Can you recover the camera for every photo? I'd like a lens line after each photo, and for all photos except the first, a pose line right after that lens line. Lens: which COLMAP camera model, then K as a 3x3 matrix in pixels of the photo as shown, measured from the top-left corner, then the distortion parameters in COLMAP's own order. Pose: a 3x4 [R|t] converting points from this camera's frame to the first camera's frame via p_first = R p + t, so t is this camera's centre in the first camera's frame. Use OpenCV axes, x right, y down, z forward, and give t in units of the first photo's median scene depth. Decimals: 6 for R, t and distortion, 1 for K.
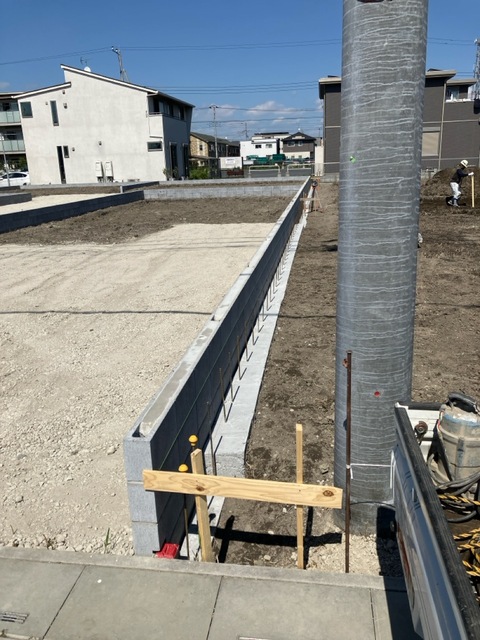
lens RADIAL K [[518.6, 0, 241.5], [0, 518.6, 312.1], [0, 0, 1]] dist [0.039932, -0.061012]
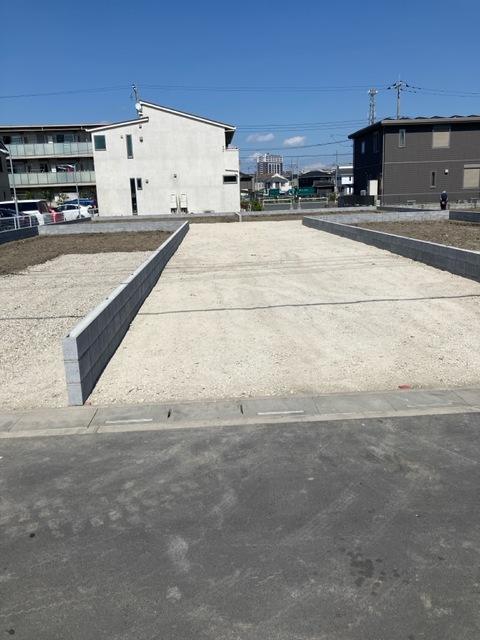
lens RADIAL K [[518.6, 0, 239.2], [0, 518.6, 315.2], [0, 0, 1]] dist [0.039932, -0.061012]
pose [[0.980278, -0.042558, 0.192988, -0.356936], [0.054777, 0.996788, -0.058428, 0.016873], [-0.189882, 0.067847, 0.979460, -0.011147]]
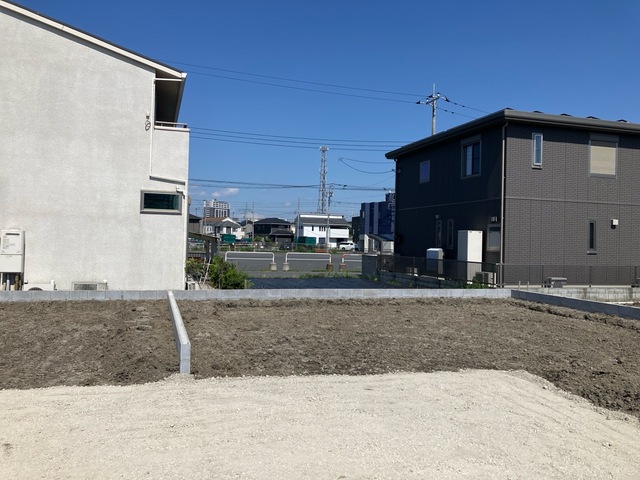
lens RADIAL K [[518.6, 0, 313.8], [0, 518.6, 233.2], [0, 0, 1]] dist [0.039932, -0.061012]
pose [[0.900647, 0.065743, 0.429550, -0.225746], [0.064803, 0.957117, -0.282362, -0.176822], [-0.429693, 0.282144, 0.857764, 0.616352]]
